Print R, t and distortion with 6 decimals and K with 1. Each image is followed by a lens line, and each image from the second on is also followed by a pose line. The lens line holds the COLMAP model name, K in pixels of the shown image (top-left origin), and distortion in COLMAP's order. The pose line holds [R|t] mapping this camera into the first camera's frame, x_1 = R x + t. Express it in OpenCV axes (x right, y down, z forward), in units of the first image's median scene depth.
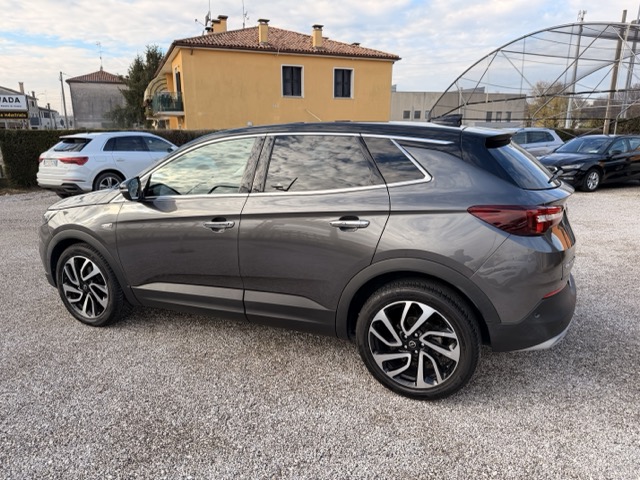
lens RADIAL K [[451.8, 0, 317.3], [0, 451.8, 241.1], [0, 0, 1]] dist [0.021026, -0.029723]
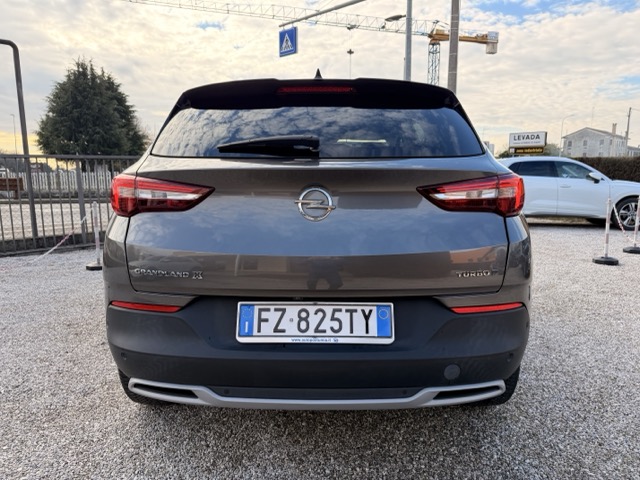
lens RADIAL K [[451.8, 0, 320.8], [0, 451.8, 240.1], [0, 0, 1]] dist [0.021026, -0.029723]
pose [[0.407354, 0.134000, -0.903386, 0.117994], [-0.214018, 0.975639, 0.048213, -0.007147], [0.887840, 0.173701, 0.426109, 0.090310]]
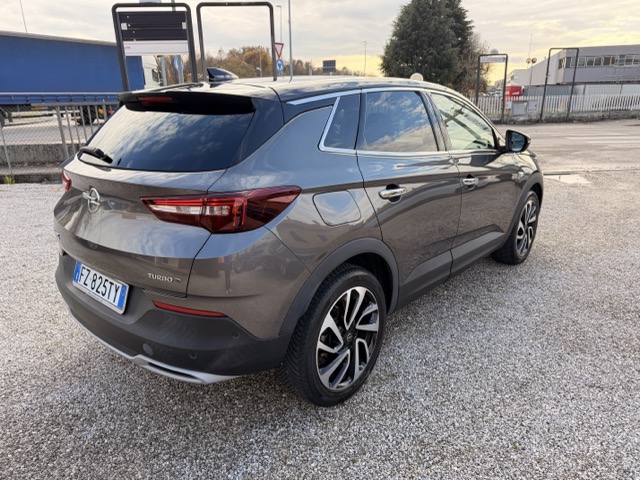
lens RADIAL K [[451.8, 0, 323.1], [0, 451.8, 244.7], [0, 0, 1]] dist [0.021026, -0.029723]
pose [[-0.279573, 0.308653, -0.909160, 0.127853], [-0.214147, 0.903020, 0.372419, -0.040667], [0.935938, 0.298812, -0.186363, 0.169935]]
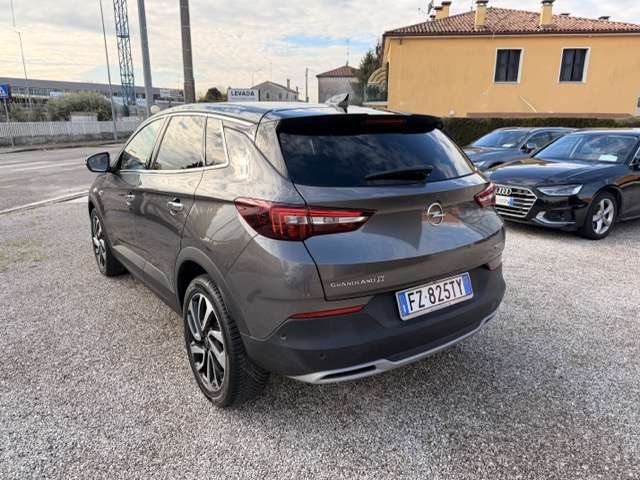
lens RADIAL K [[451.8, 0, 319.4], [0, 451.8, 238.7], [0, 0, 1]] dist [0.021026, -0.029723]
pose [[0.873191, 0.128385, -0.470164, 0.084980], [-0.121361, 0.991571, 0.045369, -0.005583], [0.472026, 0.017443, 0.881412, 0.028057]]
